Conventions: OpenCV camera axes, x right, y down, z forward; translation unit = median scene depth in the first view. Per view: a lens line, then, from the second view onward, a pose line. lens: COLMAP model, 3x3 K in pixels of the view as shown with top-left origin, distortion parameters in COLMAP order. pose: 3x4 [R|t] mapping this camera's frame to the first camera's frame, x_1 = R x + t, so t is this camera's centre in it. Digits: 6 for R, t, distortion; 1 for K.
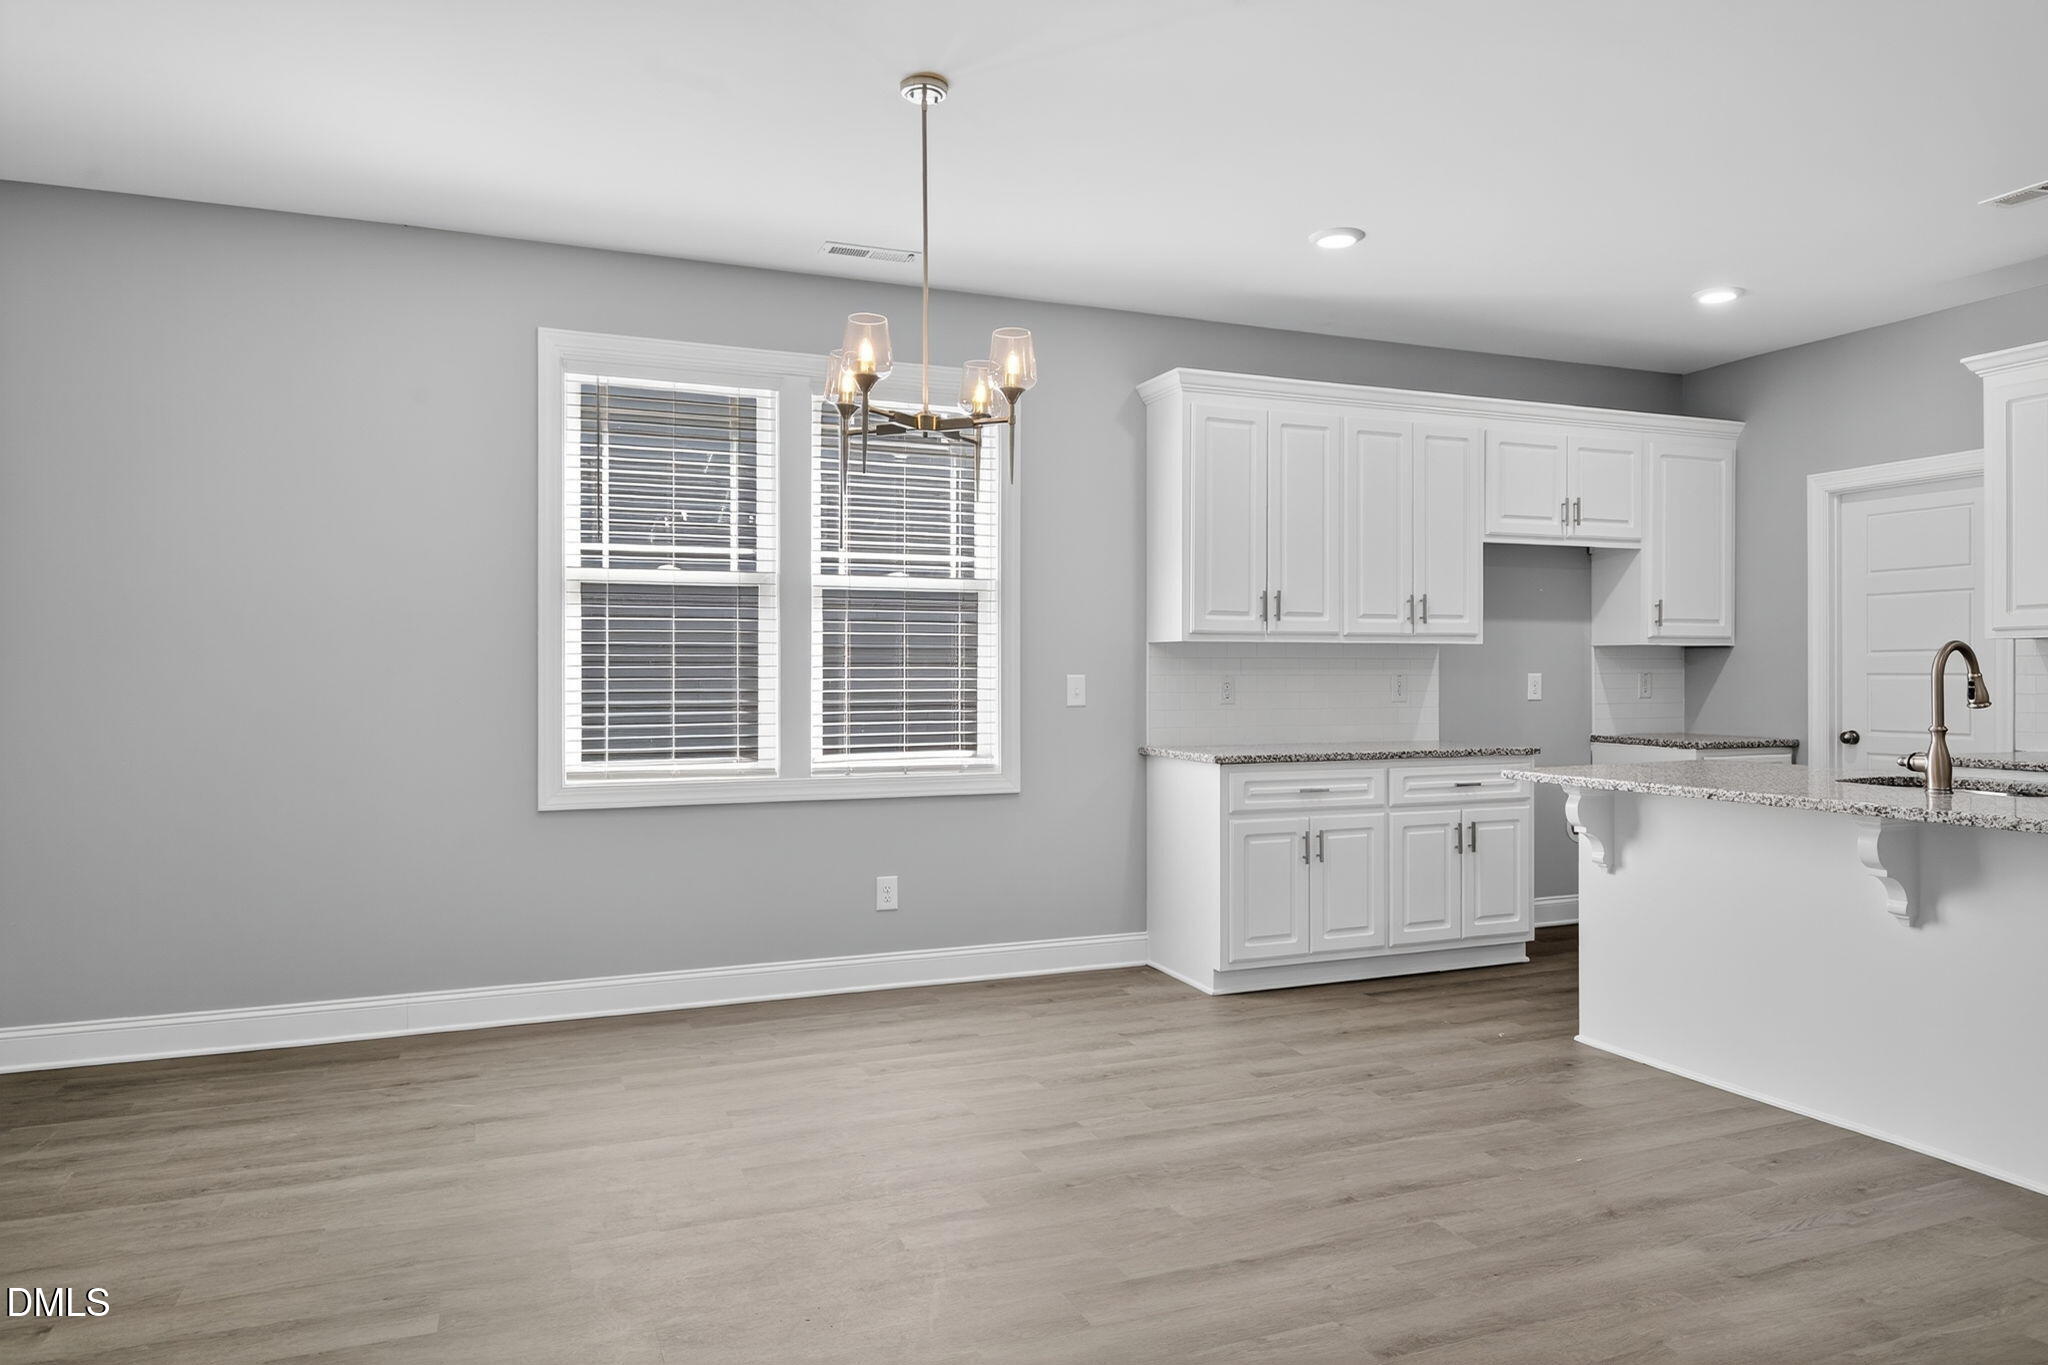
lens RADIAL K [[1302.0, 0, 1029.4], [0, 1302.0, 677.0], [0, 0, 1]] dist [0.006801, -0.011199]
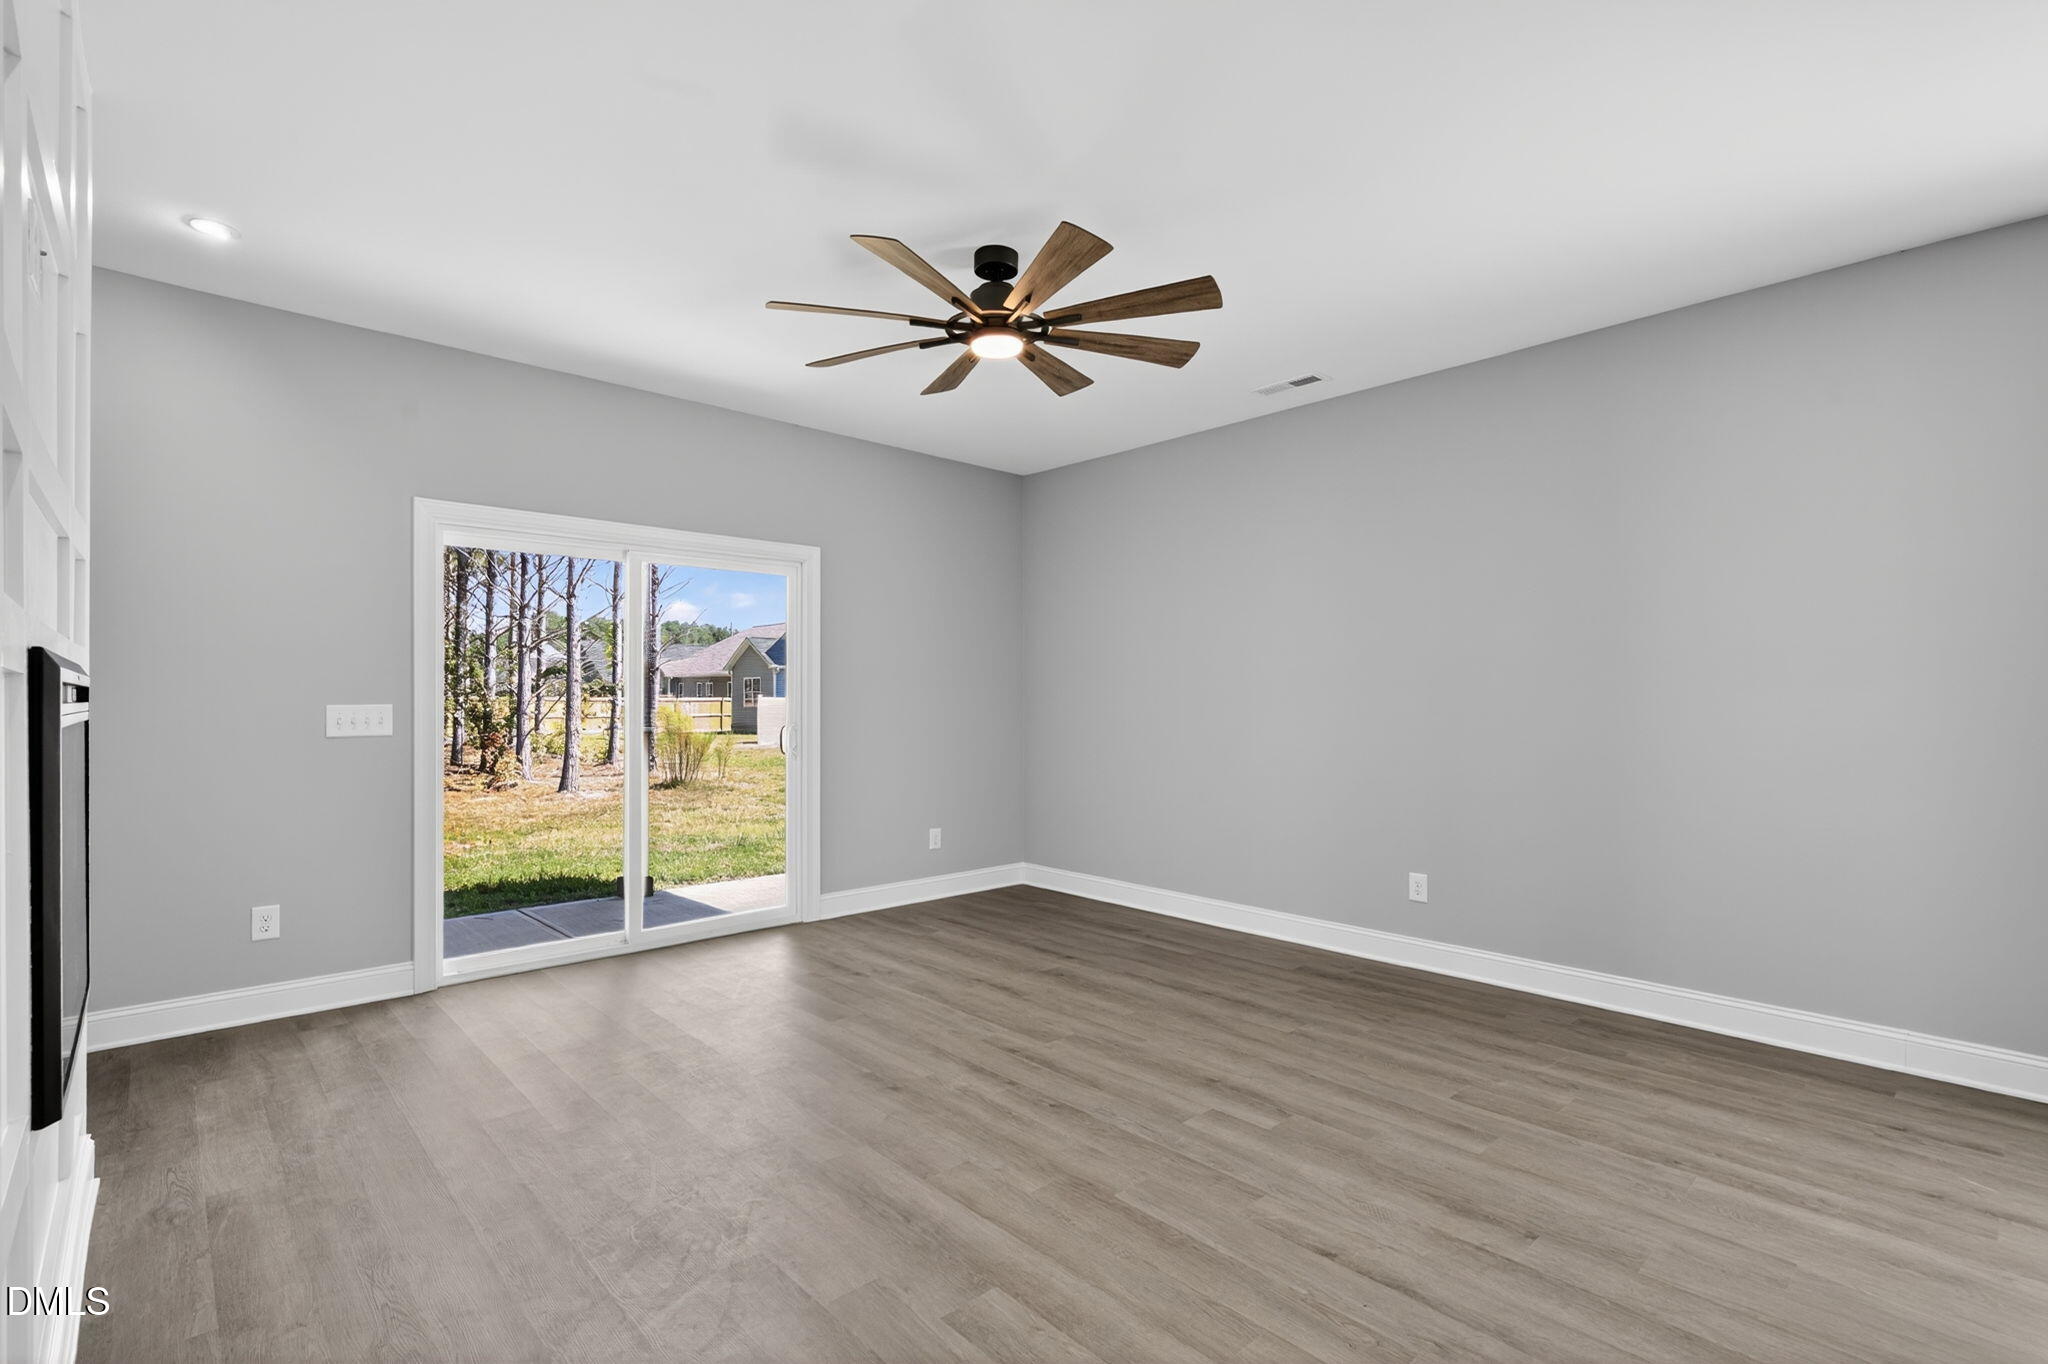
lens RADIAL K [[934.5, 0, 1024.7], [0, 934.5, 693.6], [0, 0, 1]] dist [0.000698, -0.000286]
pose [[0.354770, -0.006788, -0.934929, -0.047784], [-0.006828, 0.999928, -0.009851, 0.000681], [0.934929, 0.009879, 0.354698, 0.114829]]
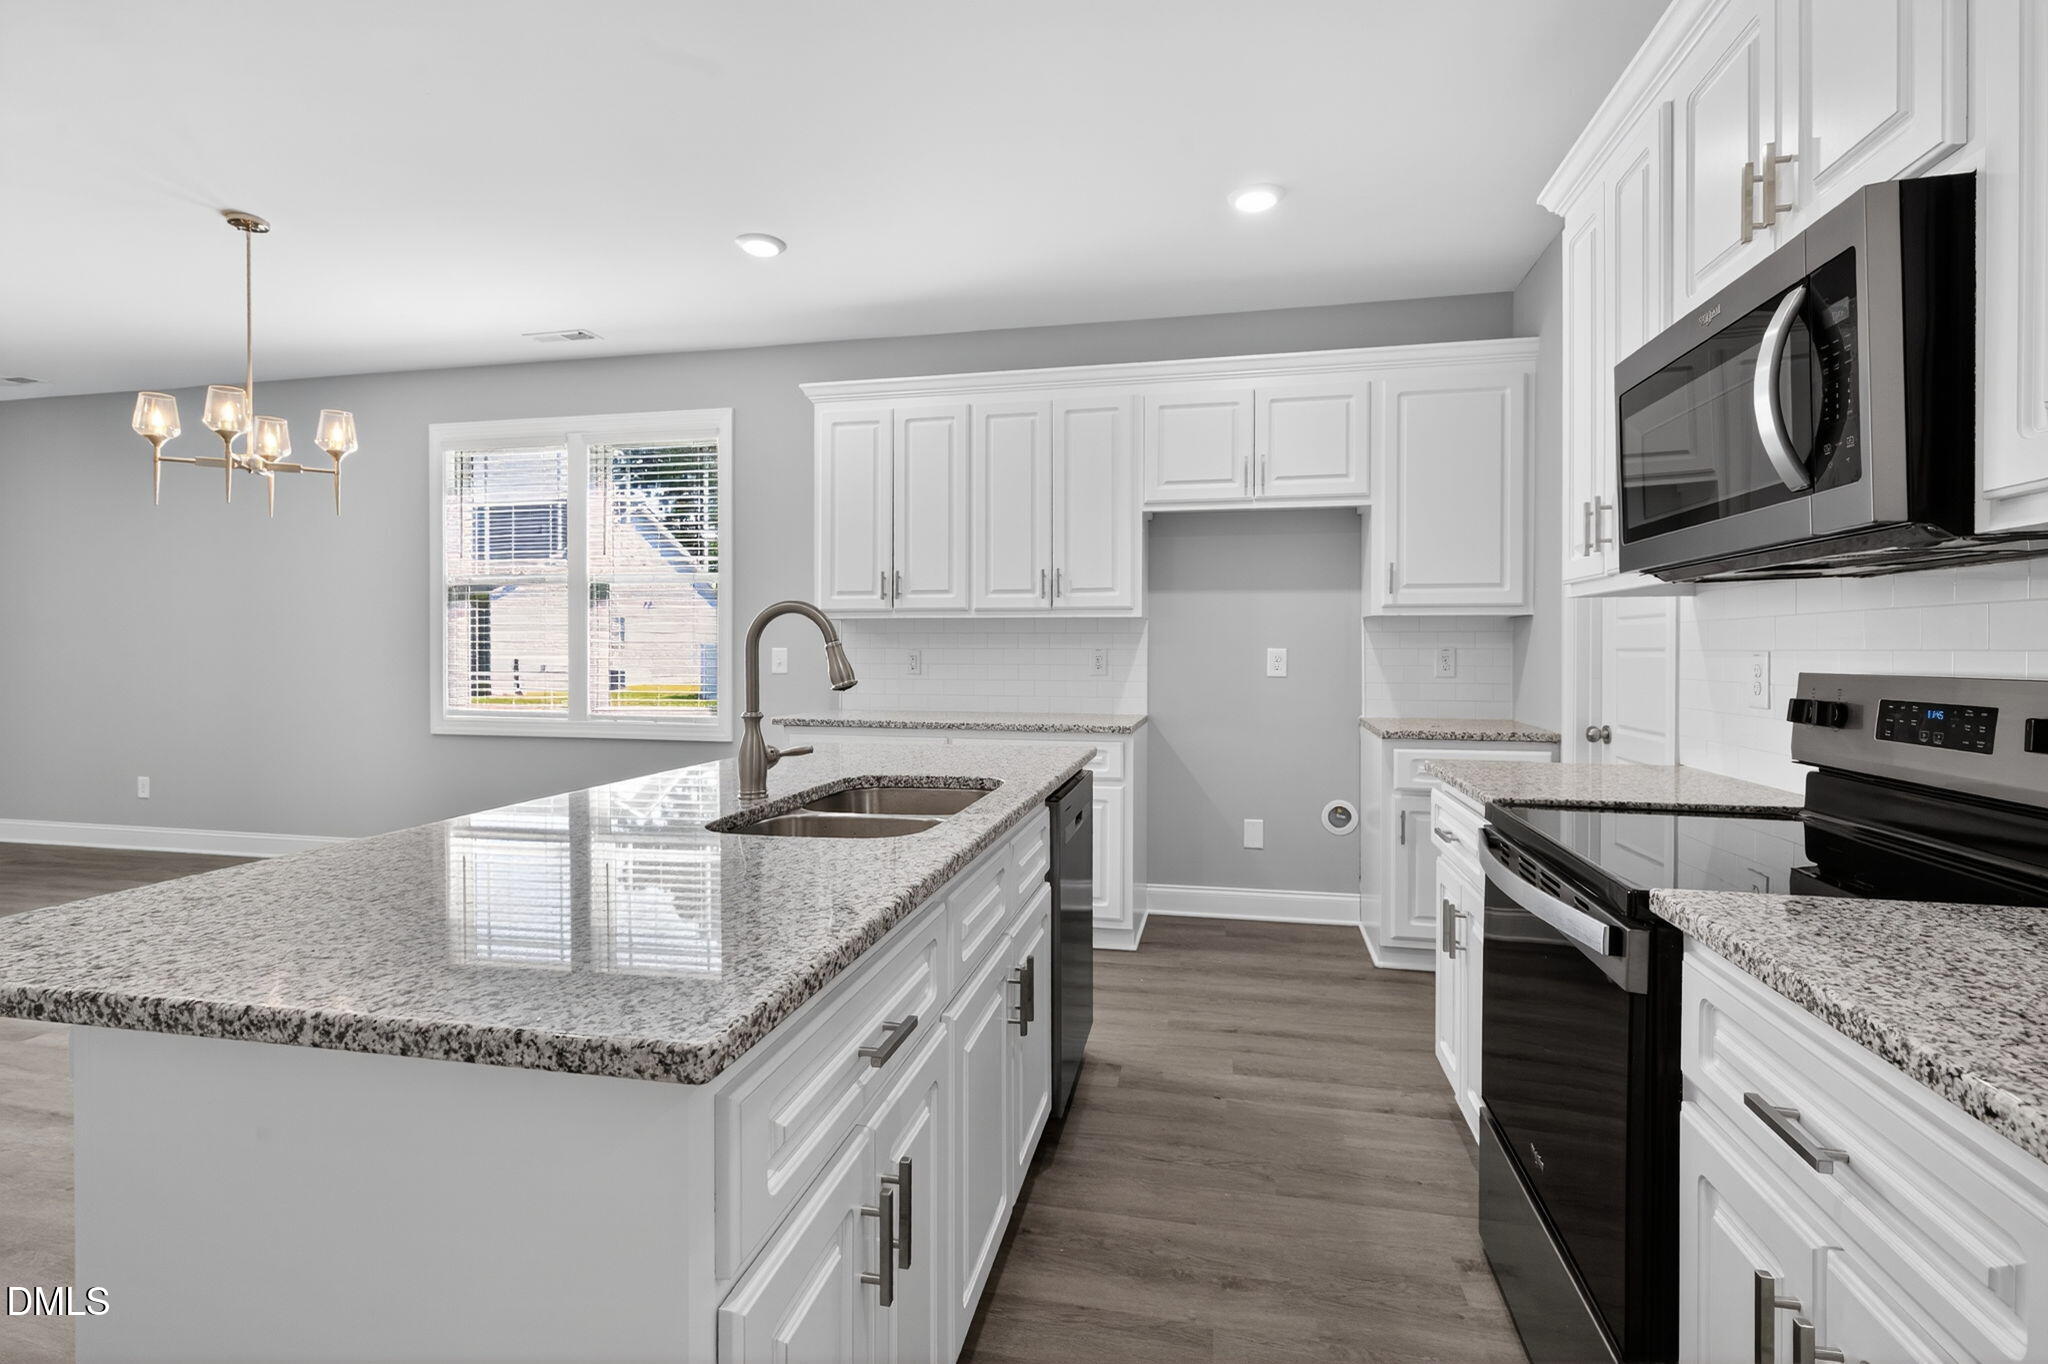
lens RADIAL K [[949.0, 0, 1012.6], [0, 949.0, 655.9], [0, 0, 1]] dist [-0.000157, 0.000837]
pose [[0.822308, 0.006680, -0.569003, 0.786174], [-0.005400, 0.999978, 0.003935, 0.001366], [0.569016, -0.000163, 0.822326, 0.428074]]
